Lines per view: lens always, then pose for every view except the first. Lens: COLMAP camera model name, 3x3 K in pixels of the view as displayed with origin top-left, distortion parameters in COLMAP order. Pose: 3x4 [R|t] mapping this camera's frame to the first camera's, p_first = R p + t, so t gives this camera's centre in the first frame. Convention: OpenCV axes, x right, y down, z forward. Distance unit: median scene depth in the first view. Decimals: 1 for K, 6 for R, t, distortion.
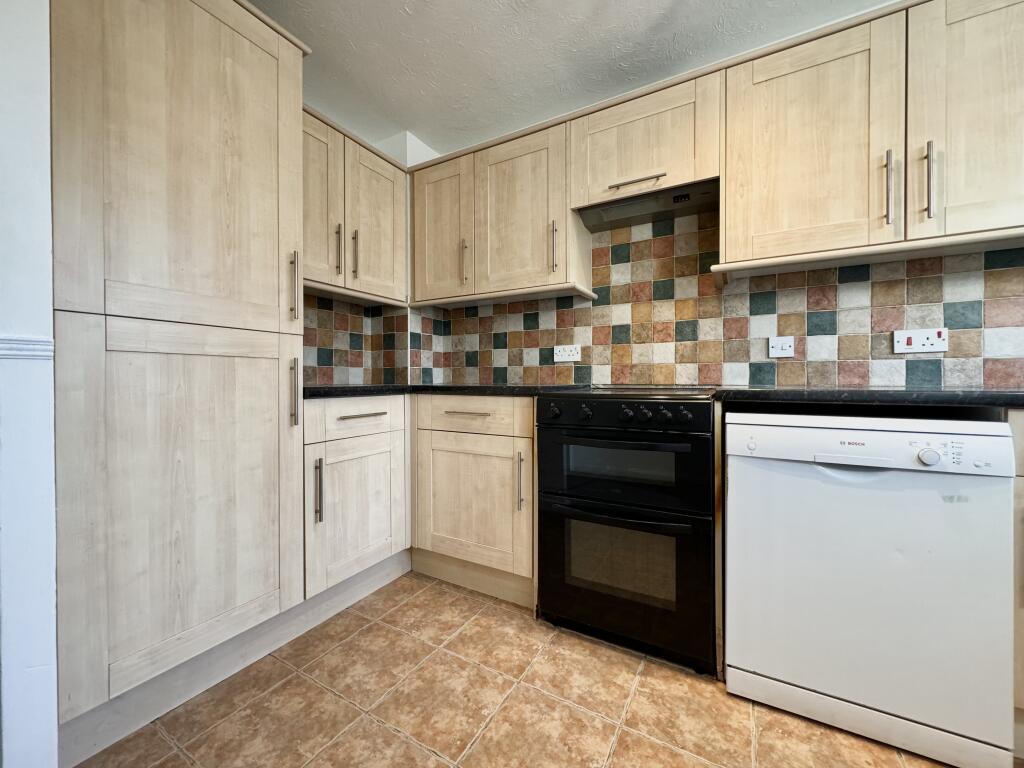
lens RADIAL K [[404.3, 0, 511.1], [0, 404.3, 382.6], [0, 0, 1]] dist [-0.003684, 0.000153]
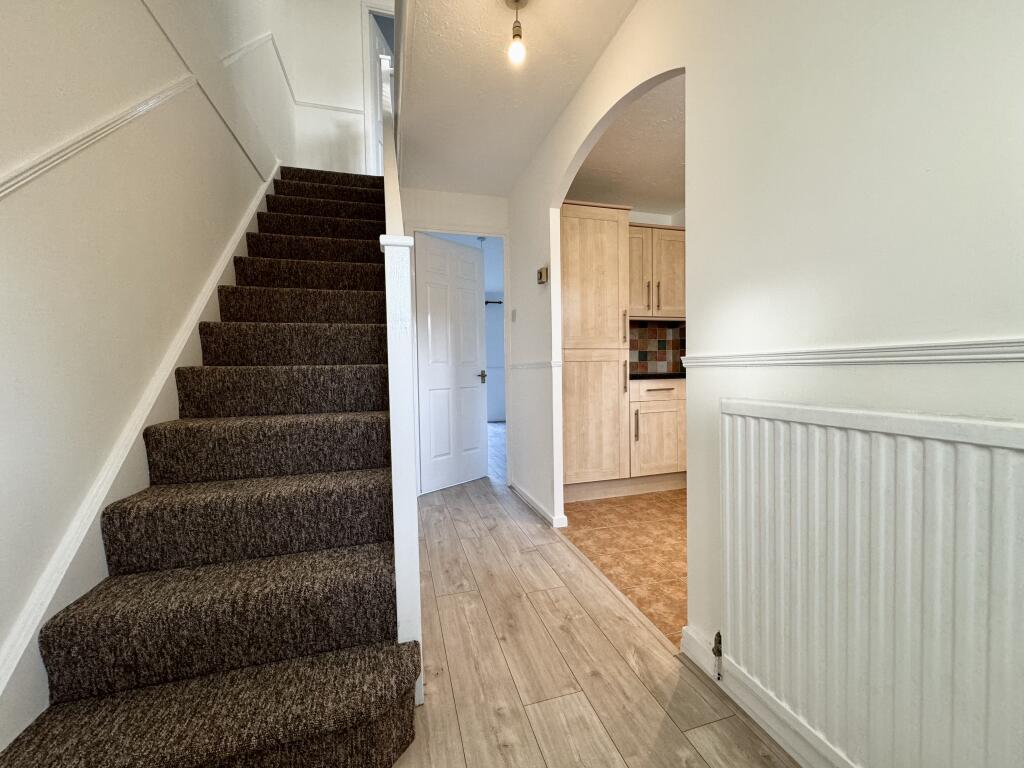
lens RADIAL K [[404.3, 0, 510.7], [0, 404.3, 383.0], [0, 0, 1]] dist [-0.003684, 0.000153]
pose [[0.714474, 0.013020, -0.699541, 0.447320], [0.010336, 0.999521, 0.029161, -0.008570], [0.699586, -0.028065, 0.713997, -0.809880]]
